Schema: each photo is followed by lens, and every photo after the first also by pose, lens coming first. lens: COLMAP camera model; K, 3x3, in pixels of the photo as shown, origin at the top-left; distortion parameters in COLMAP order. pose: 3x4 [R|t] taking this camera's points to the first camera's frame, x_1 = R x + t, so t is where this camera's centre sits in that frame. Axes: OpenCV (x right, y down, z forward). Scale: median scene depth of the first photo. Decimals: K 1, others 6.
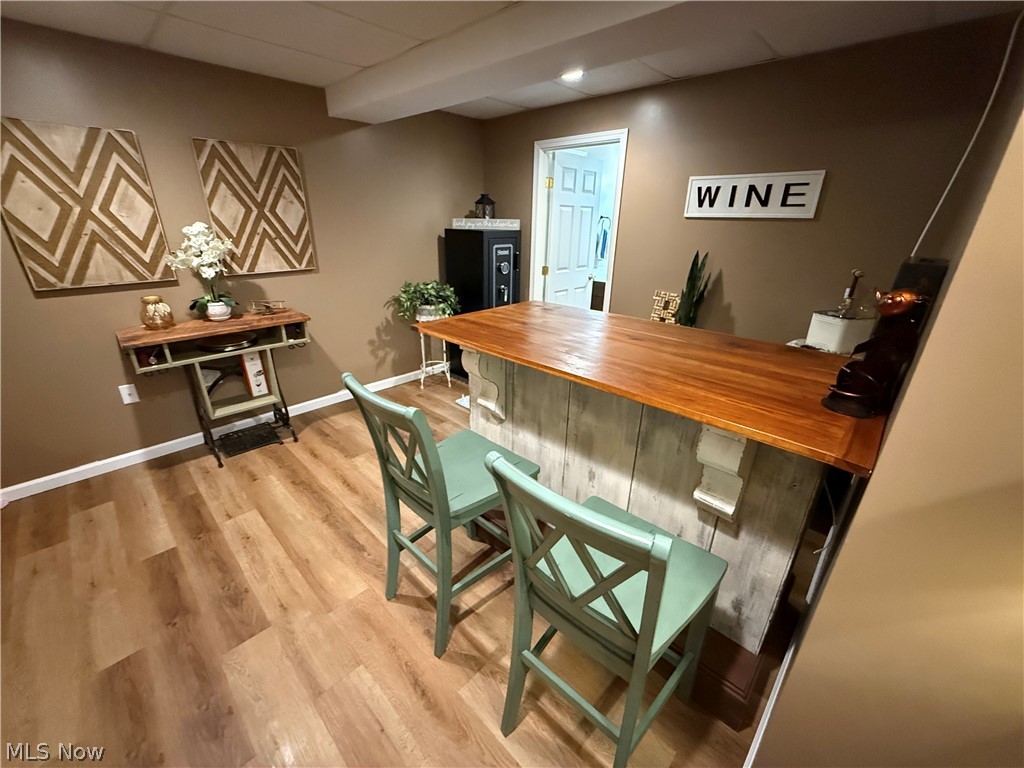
lens RADIAL K [[409.6, 0, 514.5], [0, 409.6, 383.1], [0, 0, 1]] dist [0.000645, -0.000316]
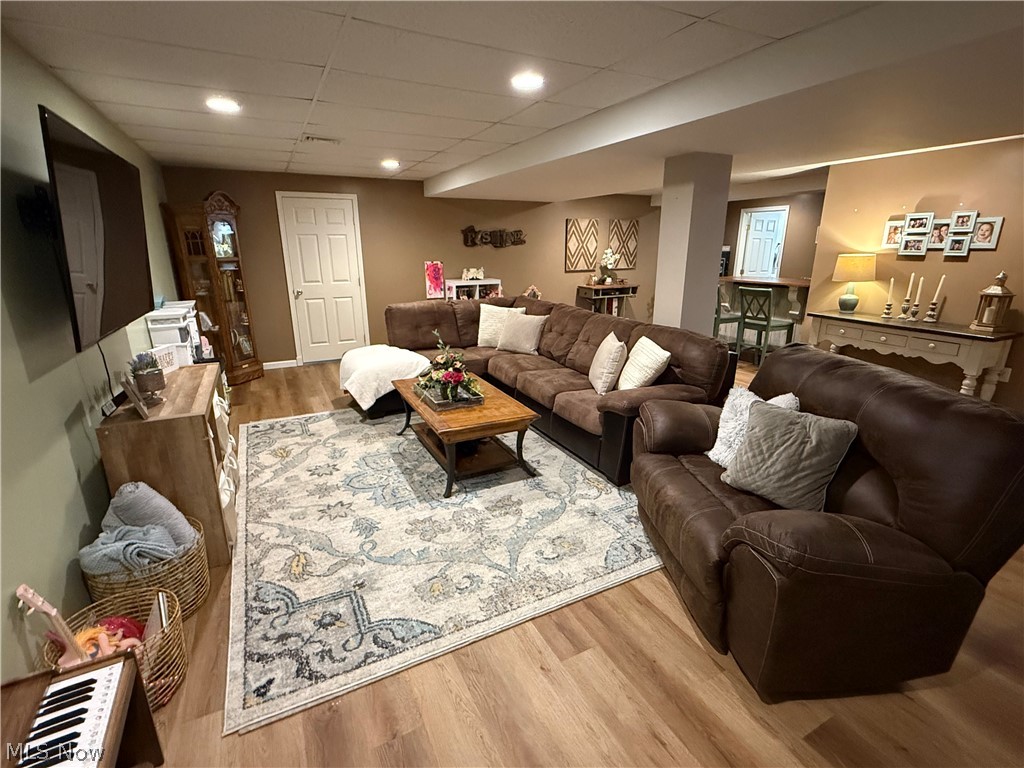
lens RADIAL K [[479.1, 0, 509.3], [0, 479.1, 389.8], [0, 0, 1]] dist [-0.004992, -0.000154]
pose [[0.945572, 0.074952, -0.316665, -0.311068], [-0.105207, 0.991265, -0.079528, 0.858535], [0.307938, 0.108515, 0.945198, -2.107163]]
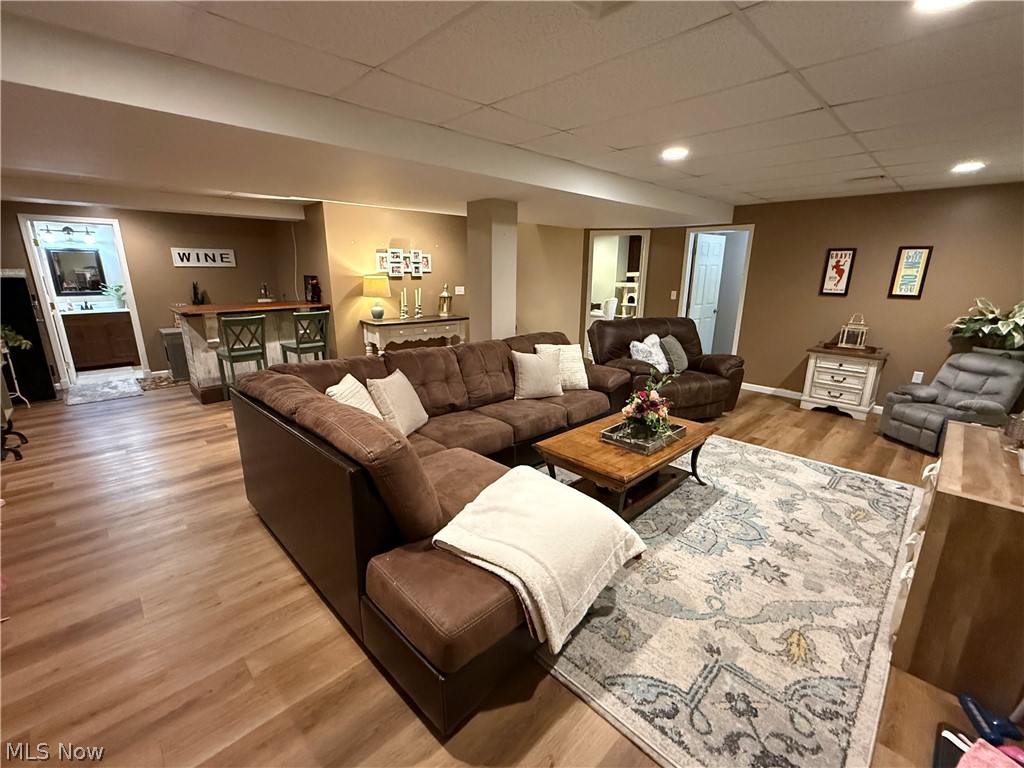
lens RADIAL K [[451.3, 0, 510.8], [0, 451.3, 382.7], [0, 0, 1]] dist [-0.002194, -0.000235]
pose [[0.019471, -0.264185, 0.964275, -2.087640], [0.371636, 0.897268, 0.238323, 0.226604], [-0.928174, 0.353719, 0.115652, -0.682482]]
